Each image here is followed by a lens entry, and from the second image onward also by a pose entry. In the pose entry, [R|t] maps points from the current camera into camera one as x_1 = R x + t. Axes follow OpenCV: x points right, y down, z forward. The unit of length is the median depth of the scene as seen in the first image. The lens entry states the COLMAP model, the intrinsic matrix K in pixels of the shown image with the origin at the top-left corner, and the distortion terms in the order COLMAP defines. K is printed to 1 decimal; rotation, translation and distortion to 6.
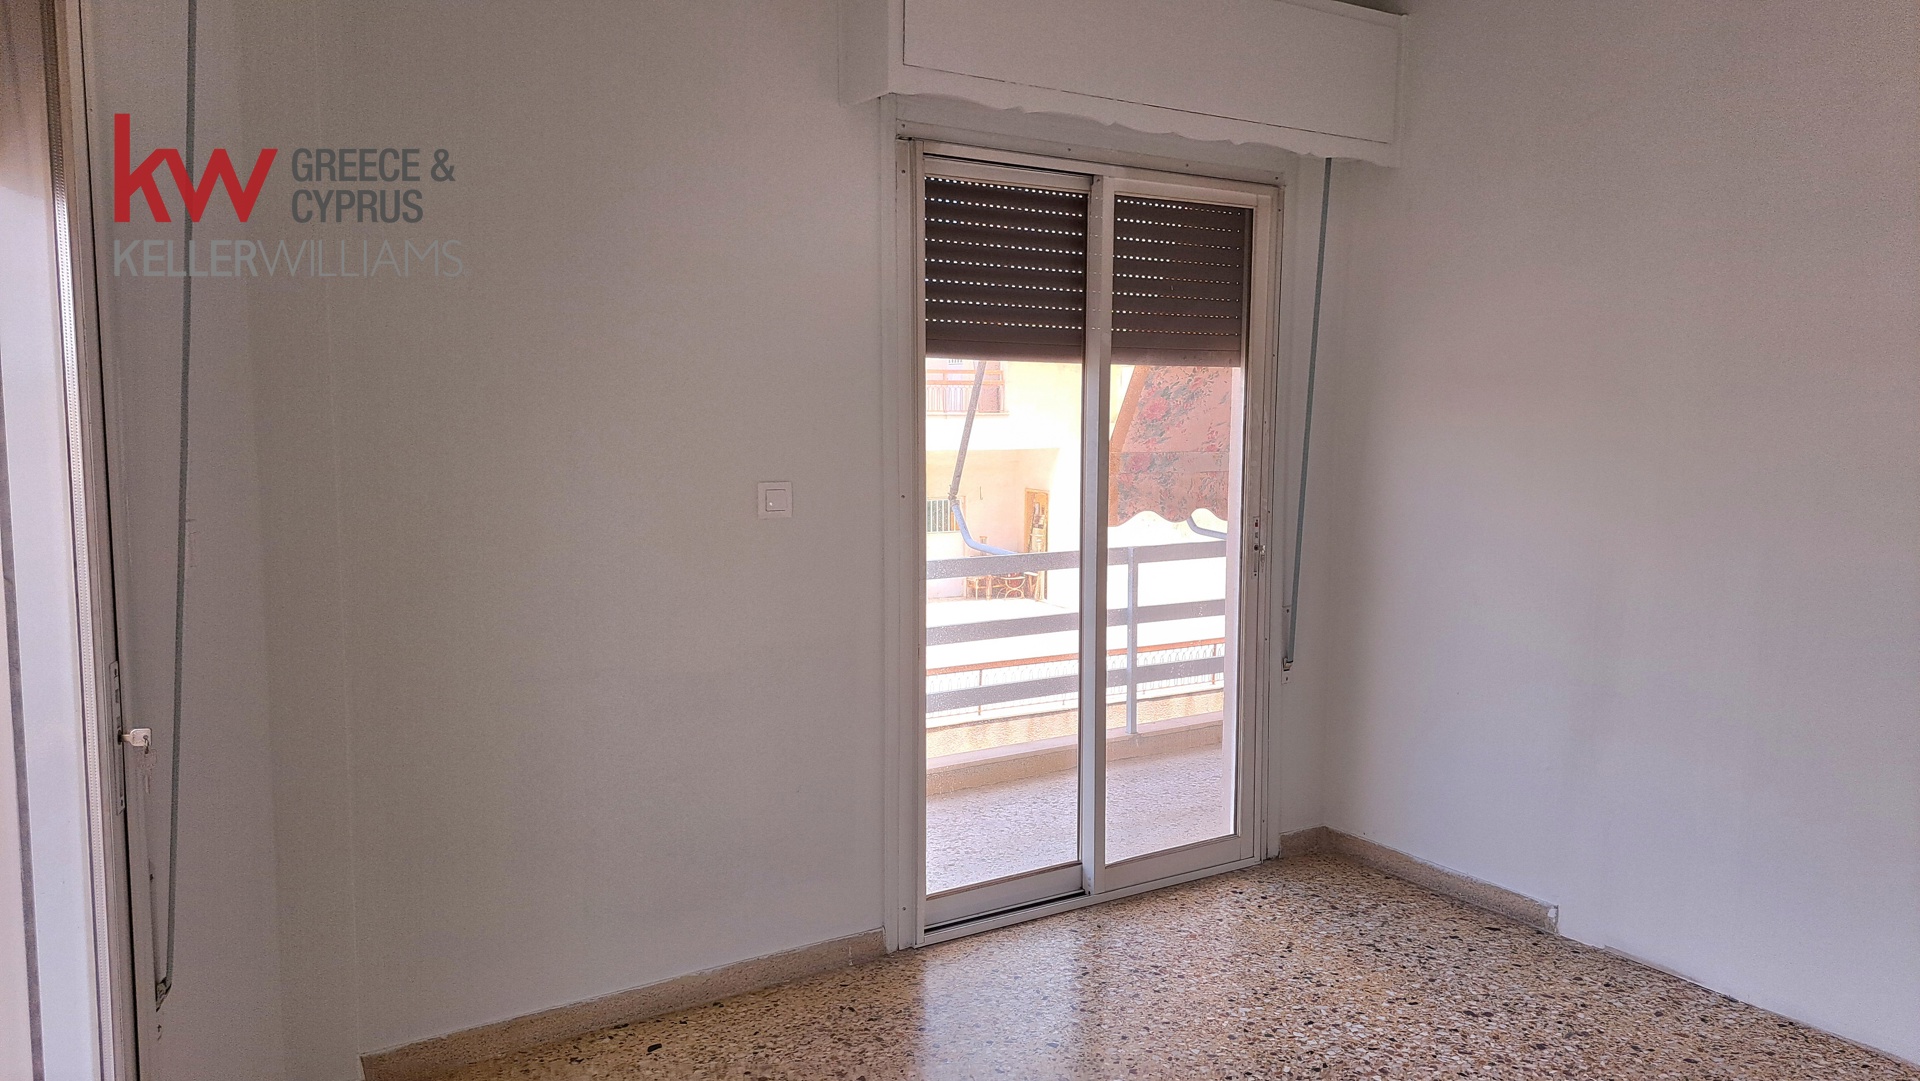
lens RADIAL K [[1398.9, 0, 960.0], [0, 1398.9, 540.5], [0, 0, 1]] dist [0.033245, -0.008583]
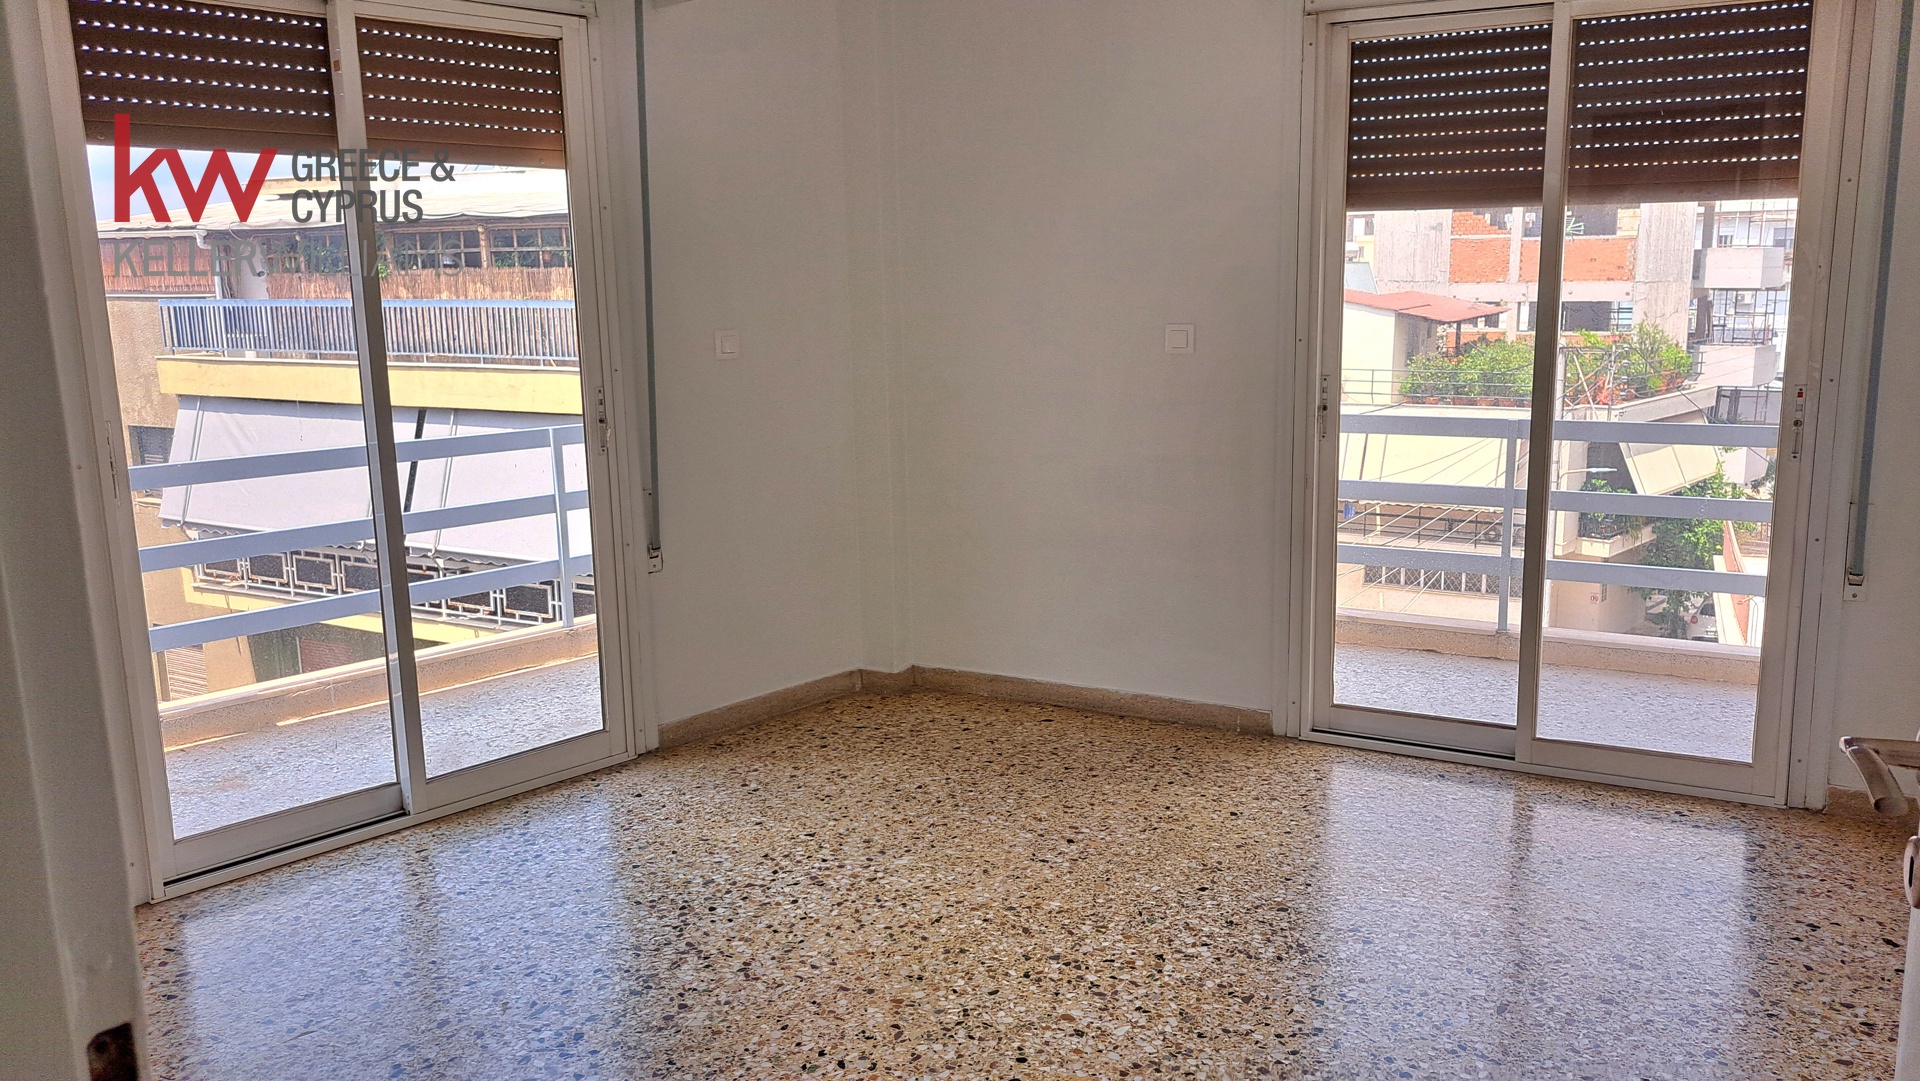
lens RADIAL K [[1398.9, 0, 960.0], [0, 1398.9, 540.5], [0, 0, 1]] dist [0.033245, -0.008583]
pose [[0.461620, 0.153872, -0.873630, 0.800280], [-0.068845, 0.988085, 0.137654, -0.008251], [0.884402, -0.003399, 0.466713, 0.215796]]
